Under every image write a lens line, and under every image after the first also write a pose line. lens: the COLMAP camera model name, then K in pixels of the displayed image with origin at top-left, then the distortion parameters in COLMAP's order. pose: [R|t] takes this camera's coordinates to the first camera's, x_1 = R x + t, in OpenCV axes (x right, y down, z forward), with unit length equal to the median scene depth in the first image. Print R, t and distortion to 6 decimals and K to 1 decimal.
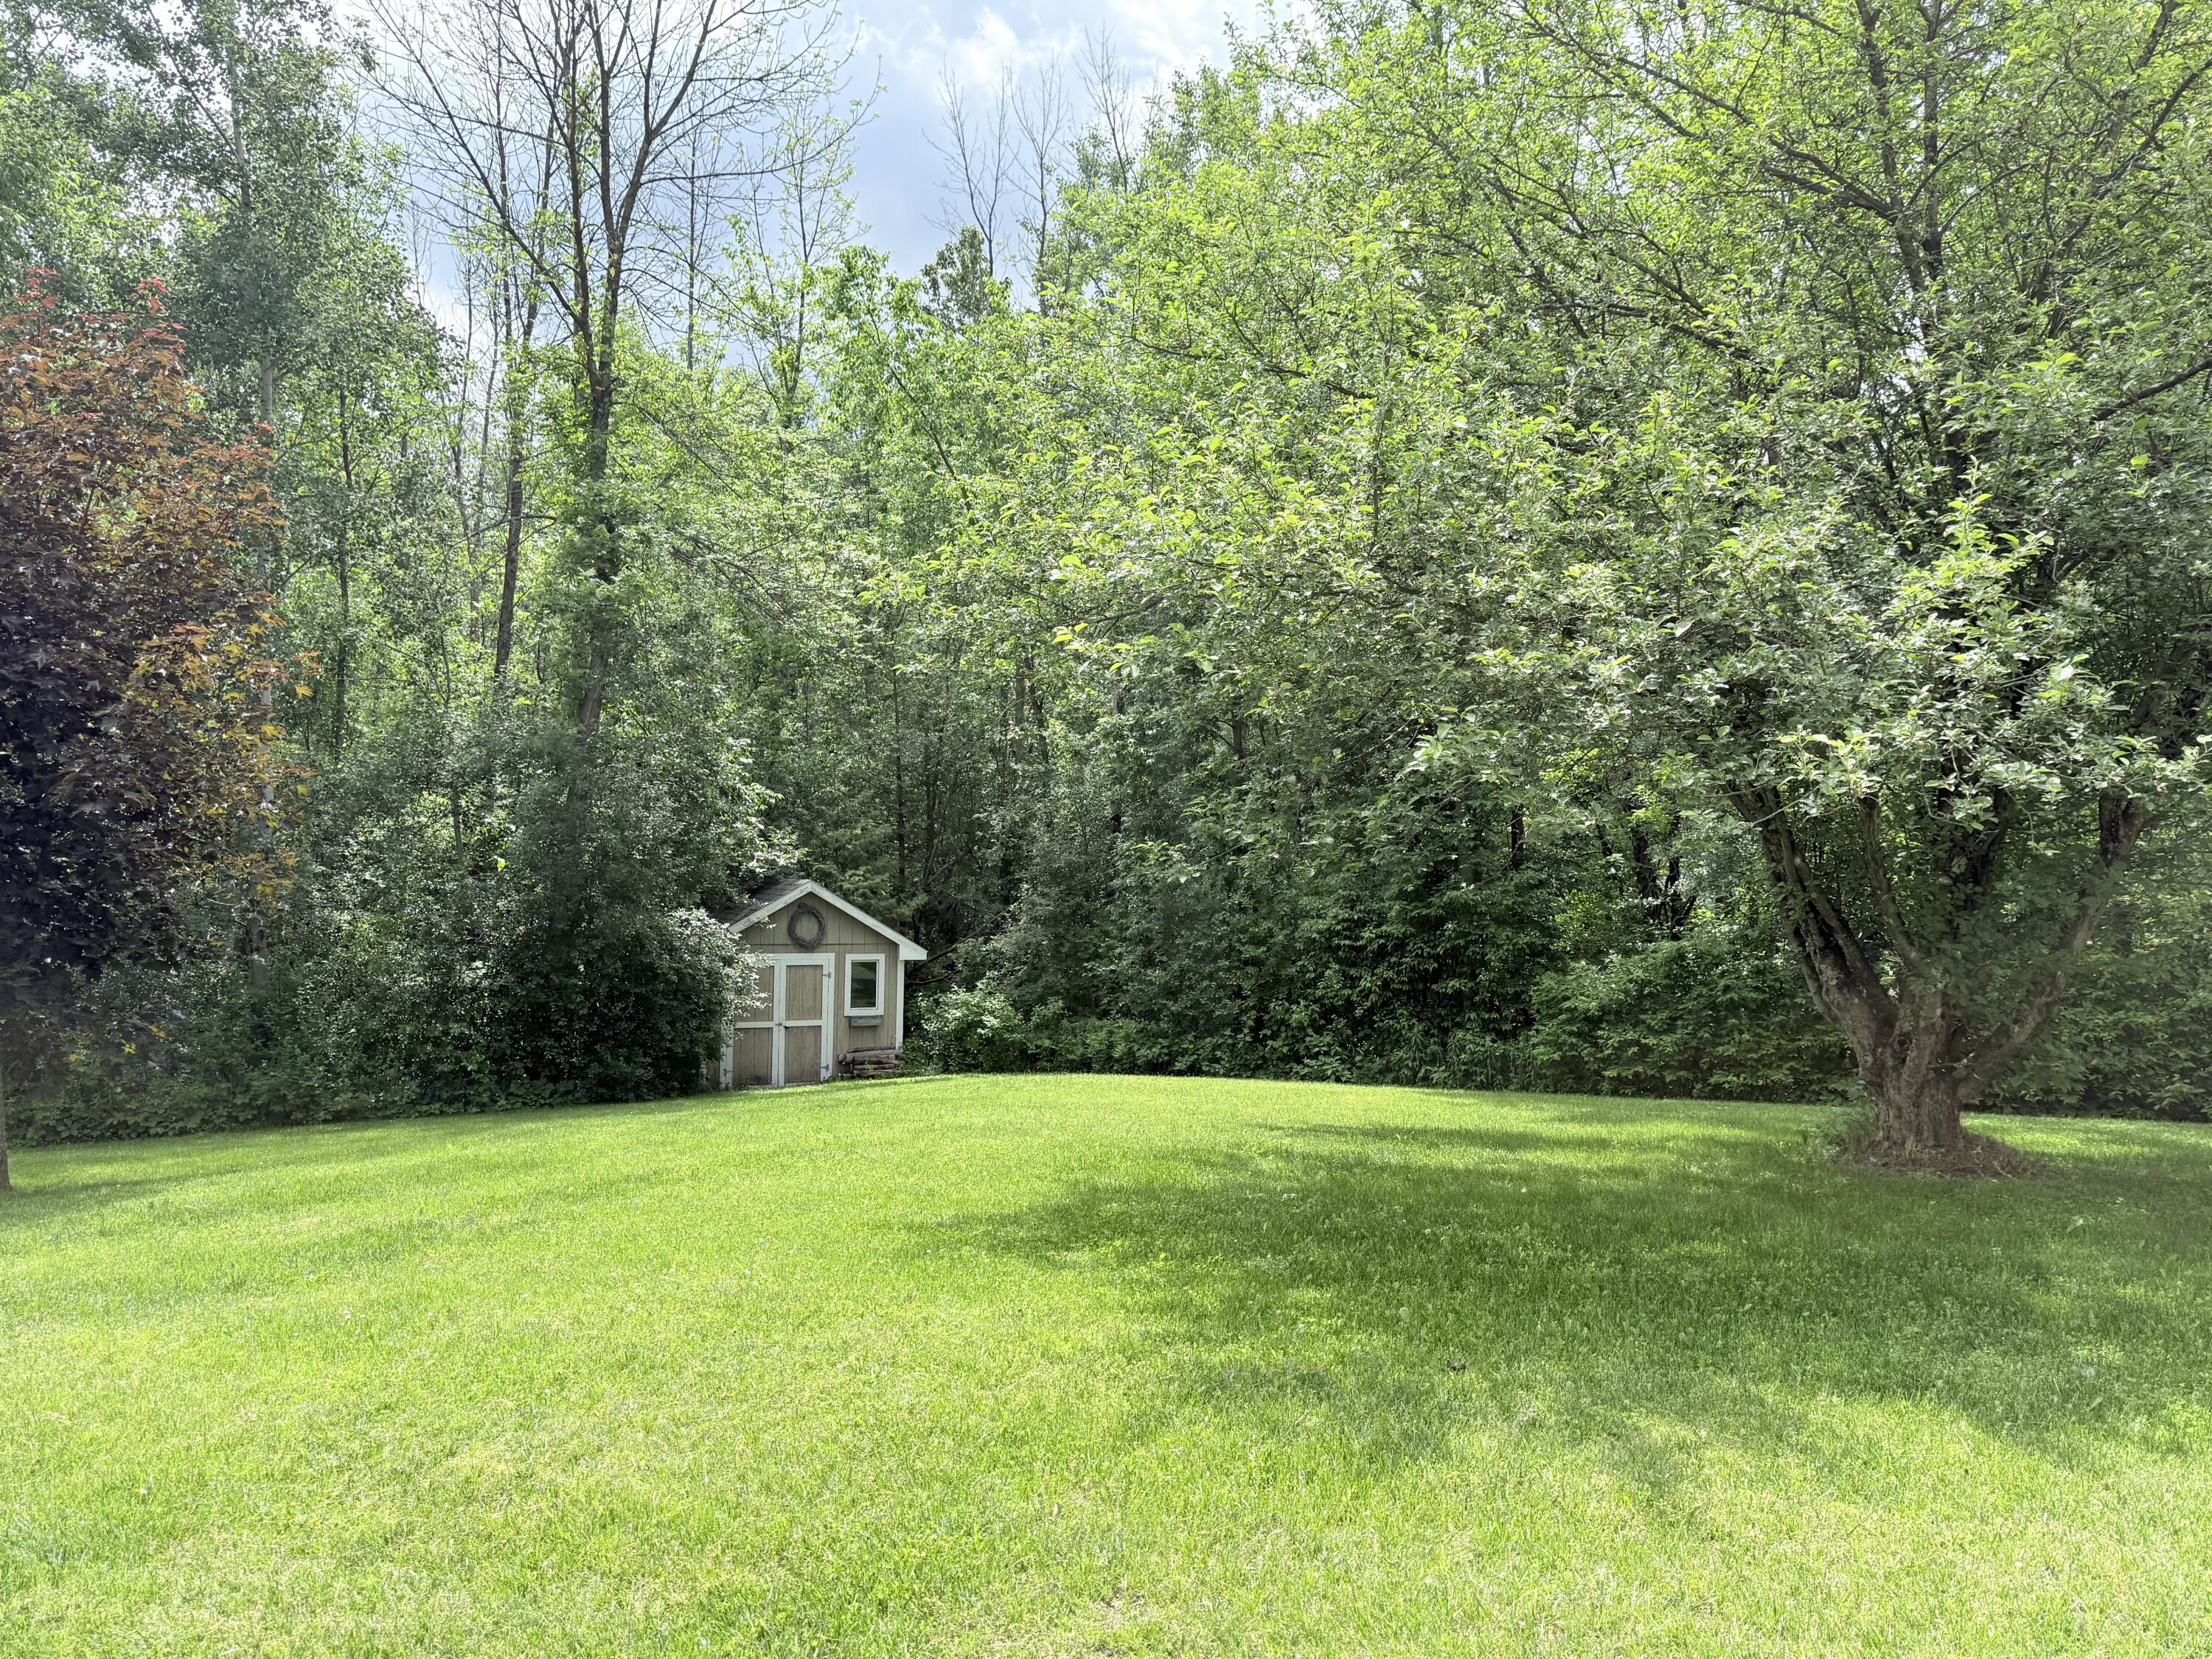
lens RADIAL K [[1620.1, 0, 1109.8], [0, 1620.1, 835.9], [0, 0, 1]] dist [0.173651, -0.340178]
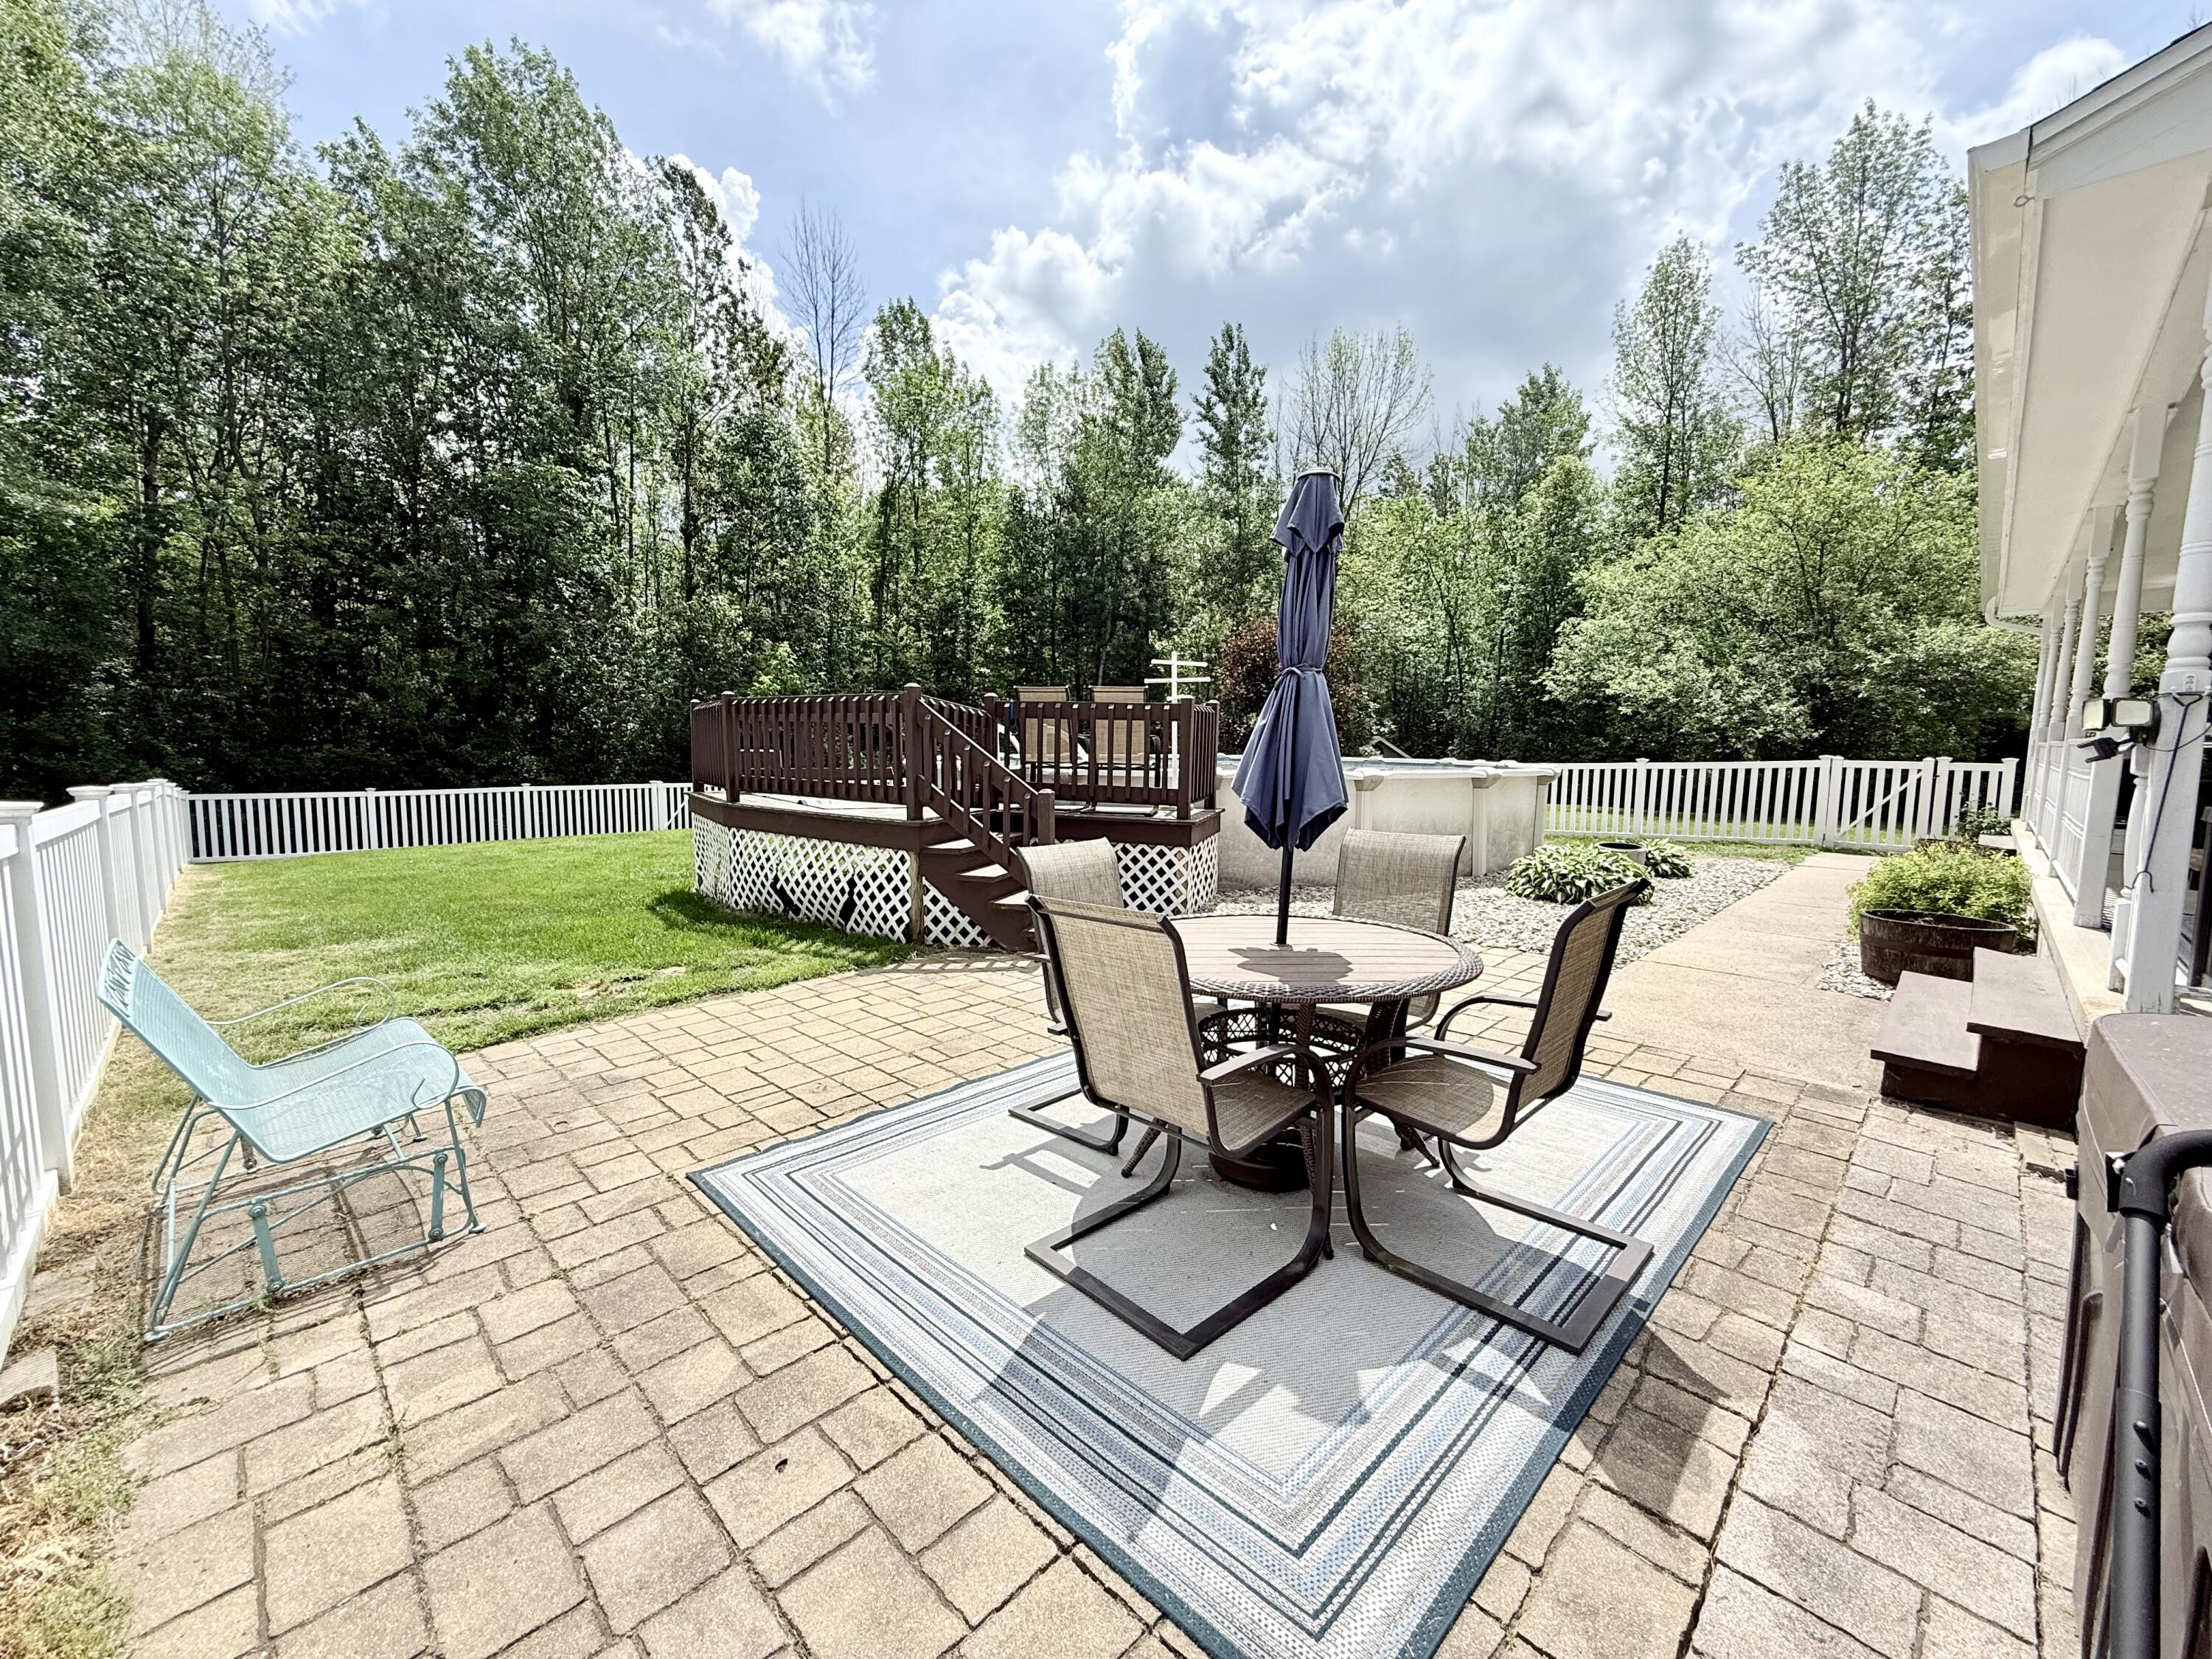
lens RADIAL K [[879.9, 0, 1106.0], [0, 879.9, 829.5], [0, 0, 1]] dist [-0.000292, 0.000353]
pose [[0.957073, 0.050885, -0.285347, -0.284400], [-0.010772, 0.990033, 0.140421, -0.035939], [0.289648, -0.131319, 0.948082, -0.870635]]
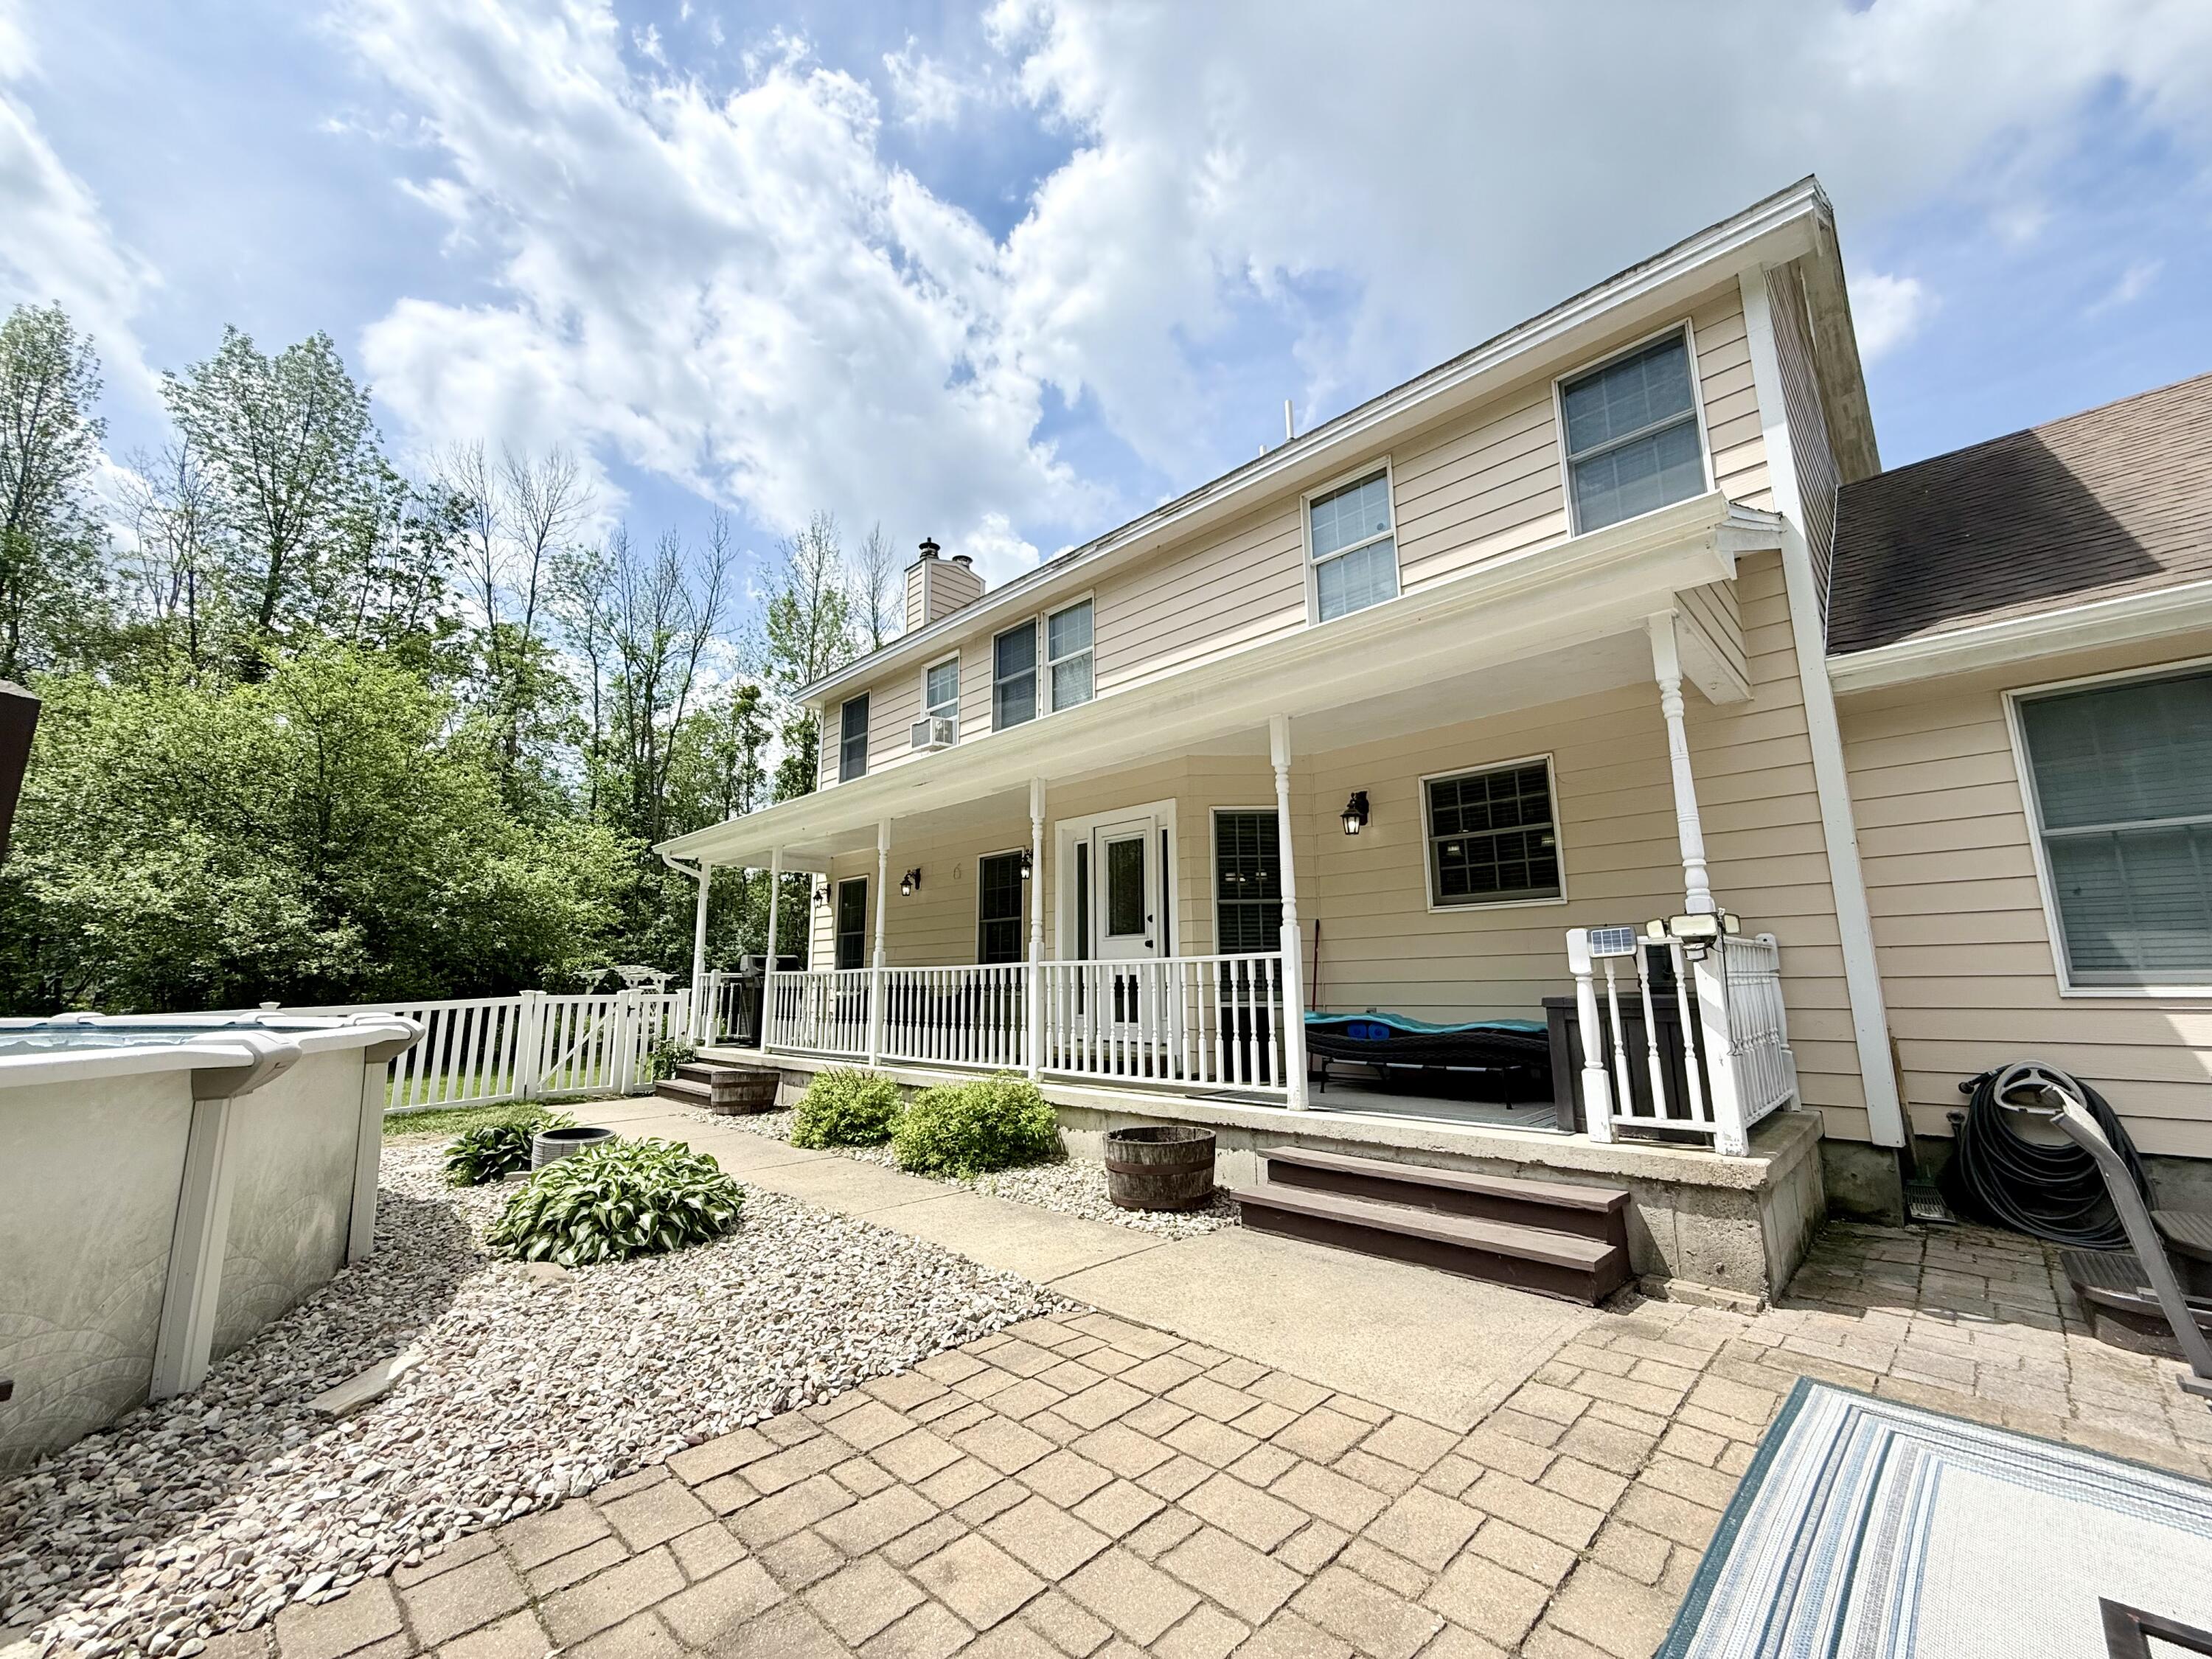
lens RADIAL K [[879.9, 0, 1106.0], [0, 879.9, 829.5], [0, 0, 1]] dist [-0.000292, 0.000353]
pose [[0.291282, 0.173277, 0.940813, -0.407831], [-0.030335, 0.984637, -0.171956, -0.019839], [-0.956156, 0.021548, 0.292064, -0.595161]]
